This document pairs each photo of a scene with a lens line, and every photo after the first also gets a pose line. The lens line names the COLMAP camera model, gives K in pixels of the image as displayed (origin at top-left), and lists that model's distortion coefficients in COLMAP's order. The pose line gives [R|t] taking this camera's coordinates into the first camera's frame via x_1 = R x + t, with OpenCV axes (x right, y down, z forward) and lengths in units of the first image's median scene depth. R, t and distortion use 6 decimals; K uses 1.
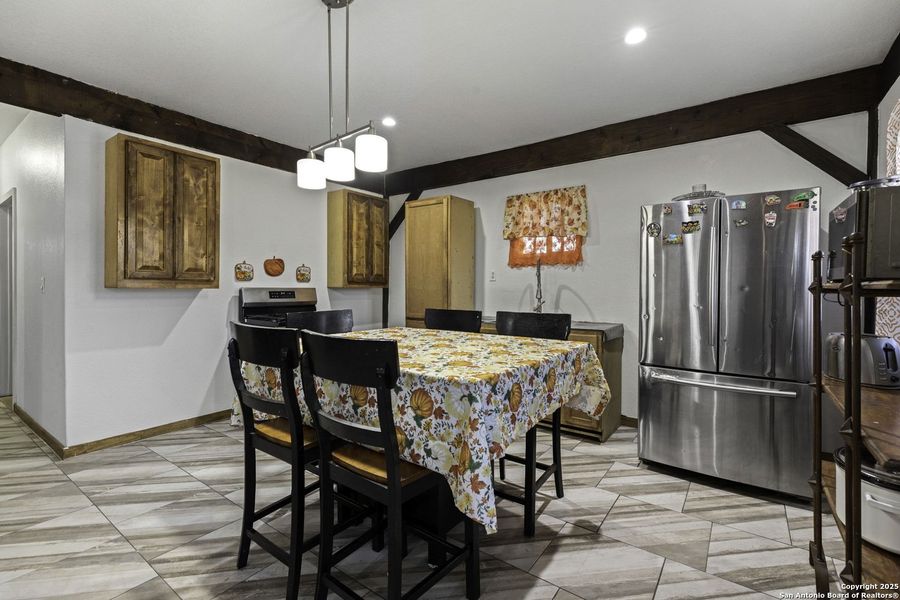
lens RADIAL K [[410.4, 0, 450.0], [0, 410.4, 300.0], [0, 0, 1]] dist [-0.001303, -0.000152]
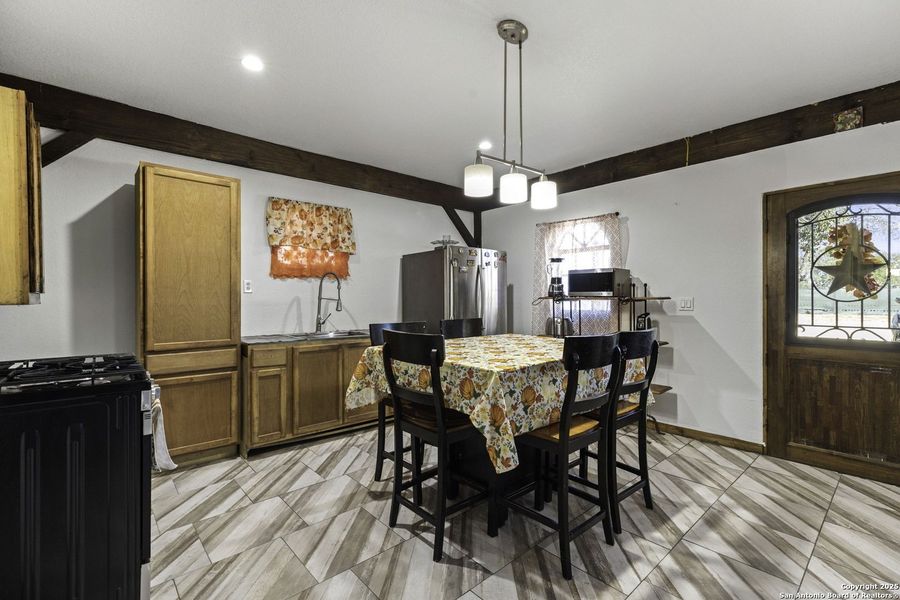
lens RADIAL K [[408.3, 0, 450.0], [0, 408.3, 300.0], [0, 0, 1]] dist [0.000653, 0.000038]
pose [[0.215576, -0.014898, 0.976373, -0.705273], [0.019344, 0.999753, 0.010983, -0.036186], [-0.976295, 0.016519, 0.215811, 0.488229]]
